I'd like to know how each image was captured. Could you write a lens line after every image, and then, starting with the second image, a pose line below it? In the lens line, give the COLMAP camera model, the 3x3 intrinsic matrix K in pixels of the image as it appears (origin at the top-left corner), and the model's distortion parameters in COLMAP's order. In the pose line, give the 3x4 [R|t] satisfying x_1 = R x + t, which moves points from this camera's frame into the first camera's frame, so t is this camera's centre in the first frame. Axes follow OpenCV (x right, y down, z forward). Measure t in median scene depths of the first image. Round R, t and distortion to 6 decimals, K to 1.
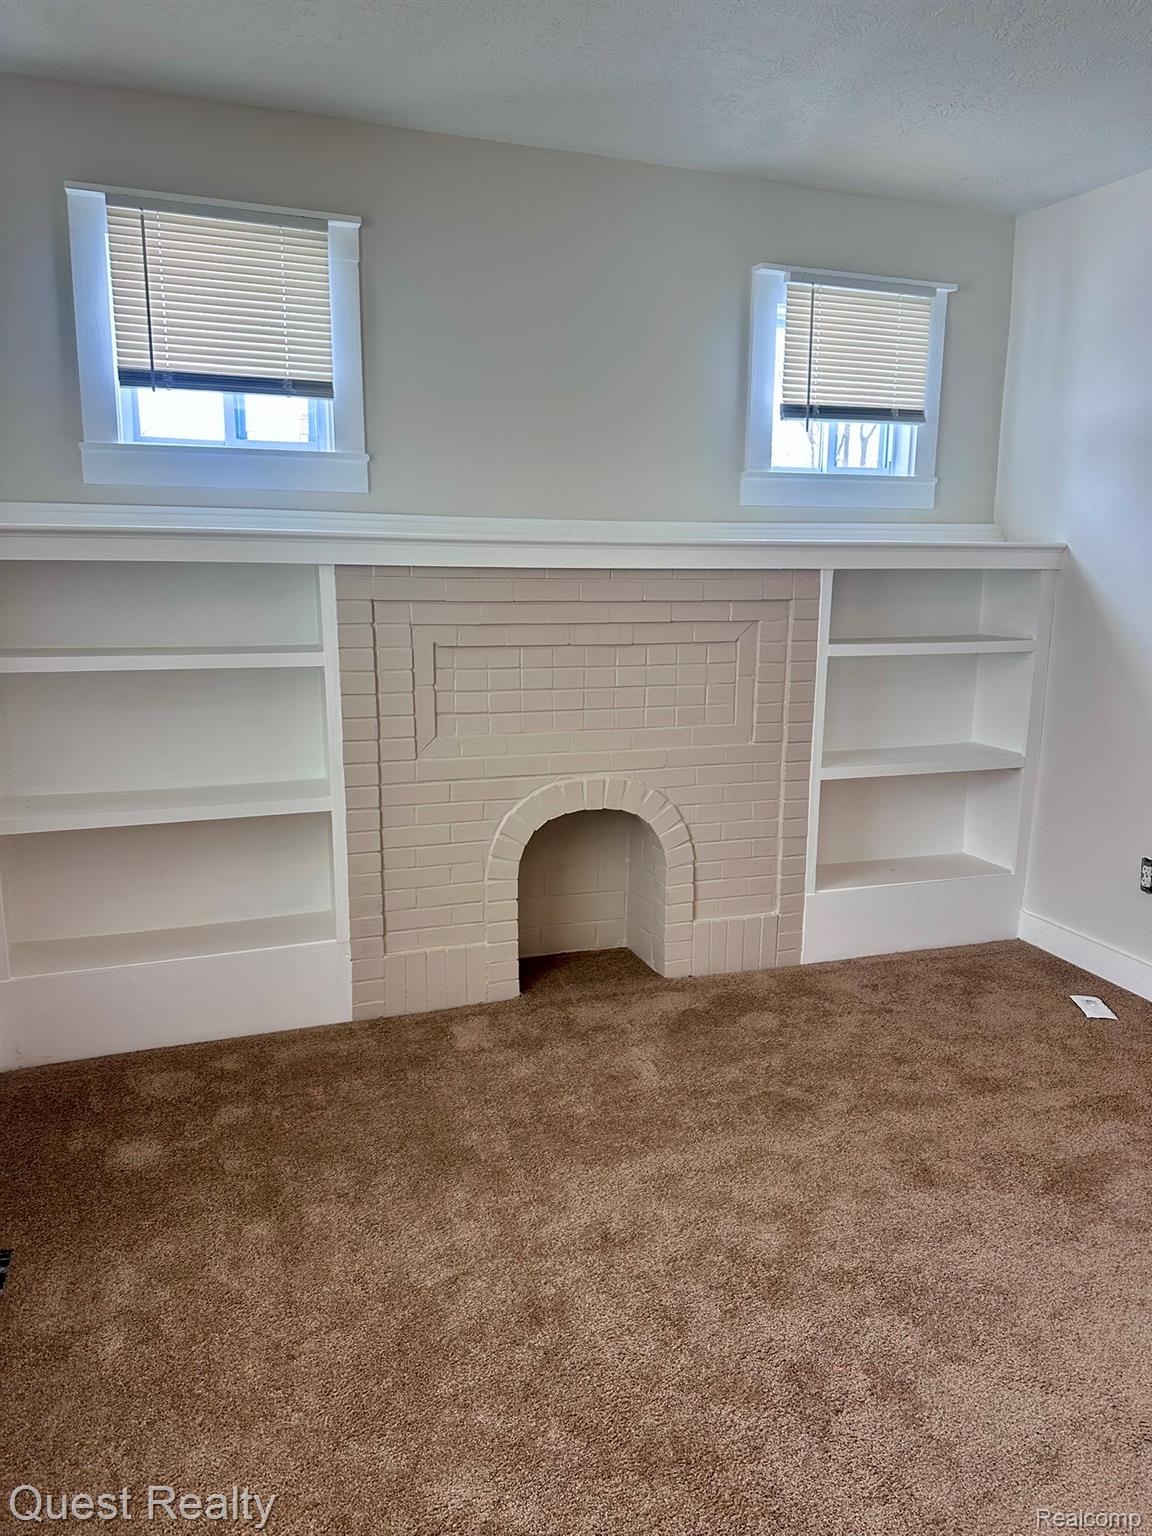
lens RADIAL K [[1047.2, 0, 613.5], [0, 1047.2, 774.1], [0, 0, 1]] dist [0.151864, -0.262546]
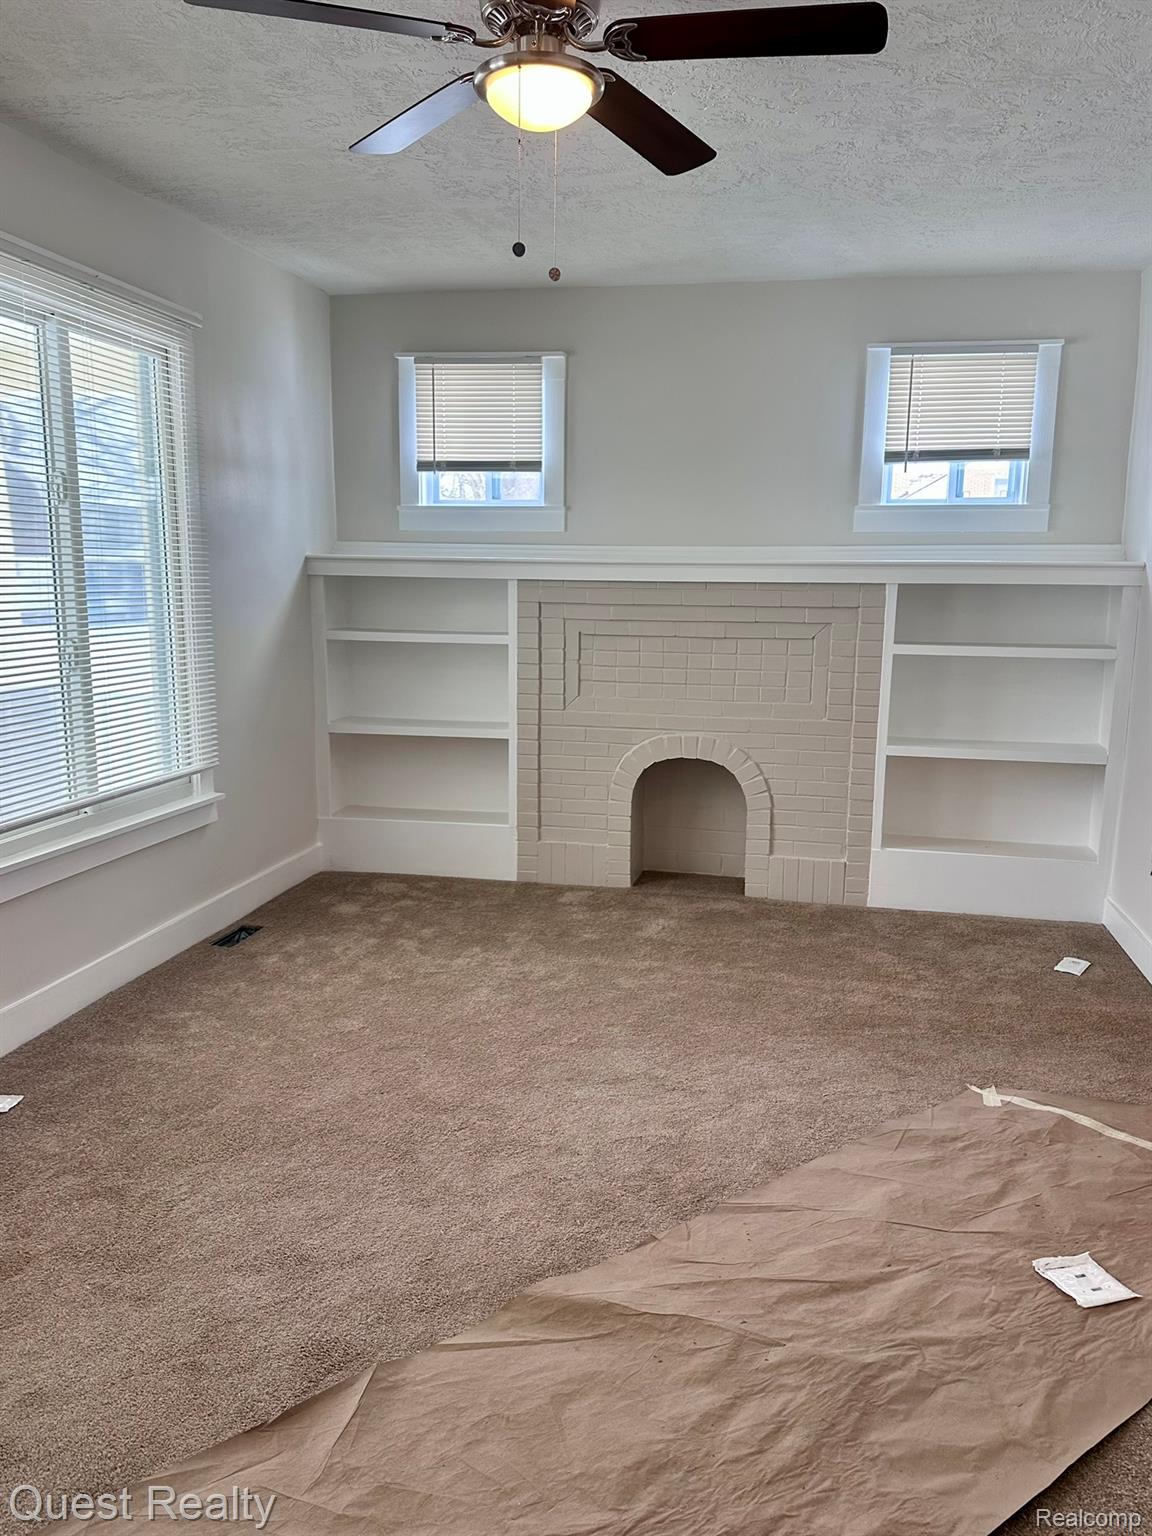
lens RADIAL K [[1053.4, 0, 576.0], [0, 1053.4, 768.0], [0, 0, 1]] dist [0.114982, -0.156651]
pose [[0.872586, 0.090288, -0.480044, 0.518037], [-0.101230, 0.994858, 0.003108, 0.057585], [0.477856, 0.045882, 0.877239, -0.274015]]
